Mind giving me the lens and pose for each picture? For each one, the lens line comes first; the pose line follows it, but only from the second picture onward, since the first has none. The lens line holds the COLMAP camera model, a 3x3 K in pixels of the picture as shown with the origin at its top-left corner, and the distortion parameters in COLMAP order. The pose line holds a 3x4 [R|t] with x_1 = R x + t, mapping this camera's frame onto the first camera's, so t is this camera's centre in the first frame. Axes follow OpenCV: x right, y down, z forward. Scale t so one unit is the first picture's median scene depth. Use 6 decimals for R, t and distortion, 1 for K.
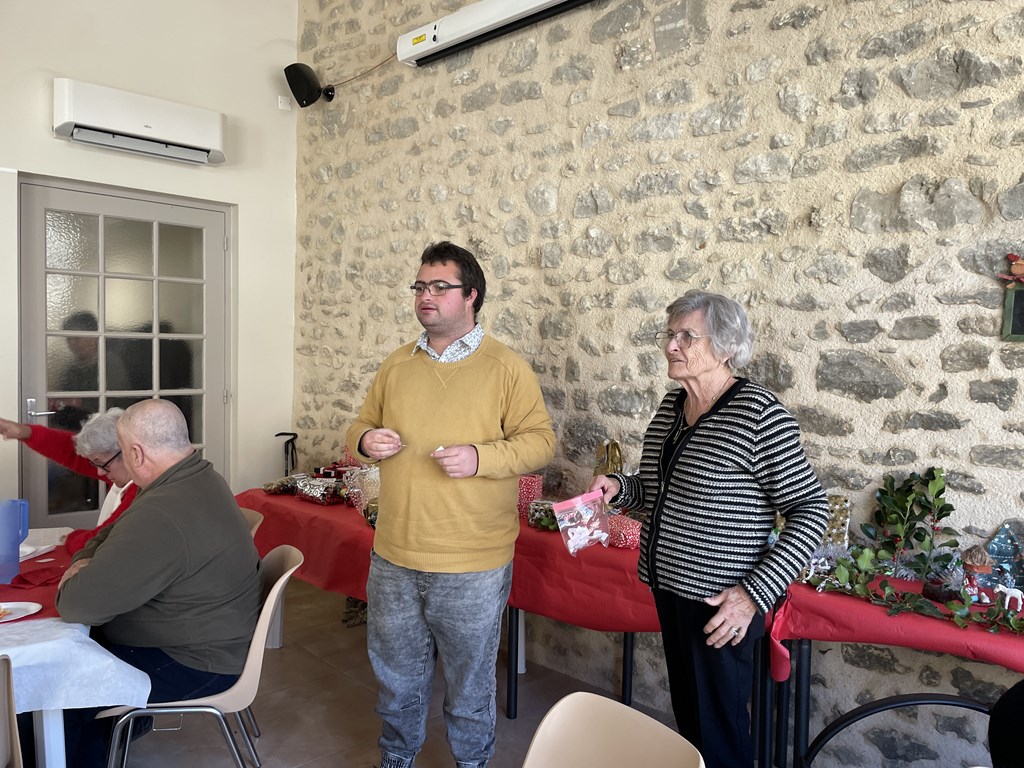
lens RADIAL K [[779.0, 0, 503.7], [0, 779.0, 392.3], [0, 0, 1]] dist [0.076067, -0.104726]
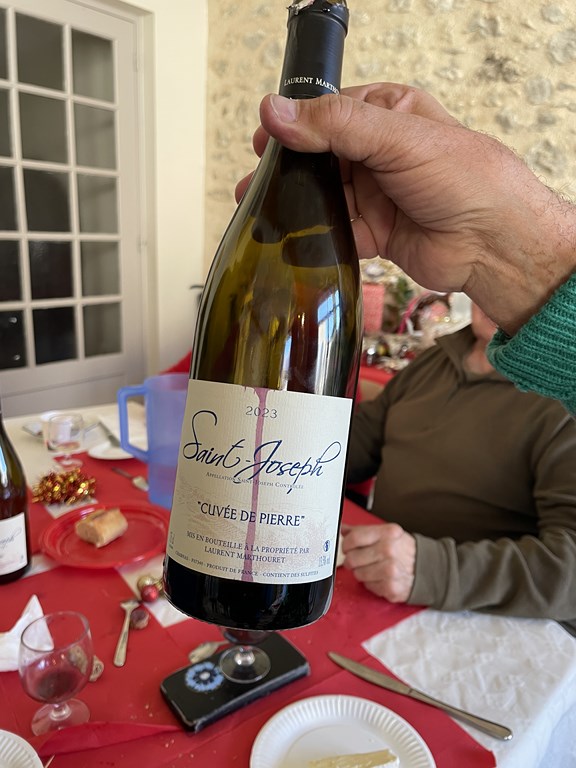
lens RADIAL K [[613.2, 0, 288.8], [0, 613.2, 391.2], [0, 0, 1]] dist [0.018255, -0.052293]
pose [[0.986333, -0.022215, 0.163260, -0.404741], [-0.012329, 0.978140, 0.207580, 0.029062], [-0.164302, -0.206756, 0.964498, 0.327345]]
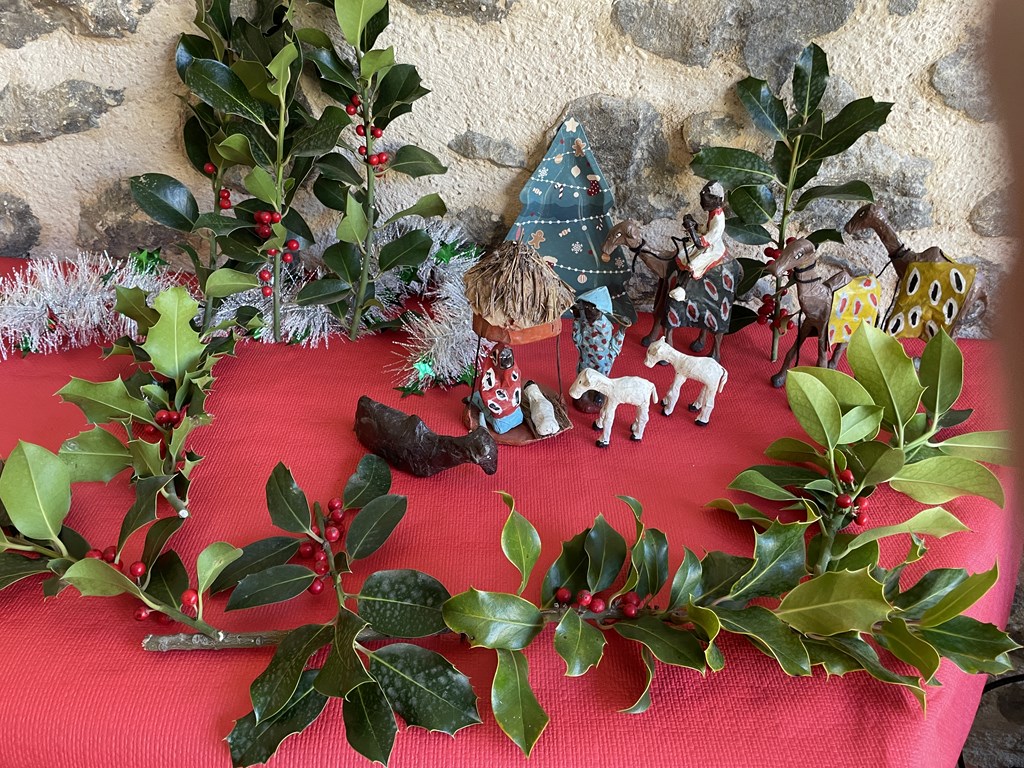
lens RADIAL K [[779.0, 0, 509.6], [0, 779.0, 389.5], [0, 0, 1]] dist [0.076067, -0.104726]
pose [[0.792739, -0.348474, 0.500131, 0.263254], [0.007875, 0.826263, 0.563230, 0.049267], [-0.609511, -0.442556, 0.657754, 0.473520]]
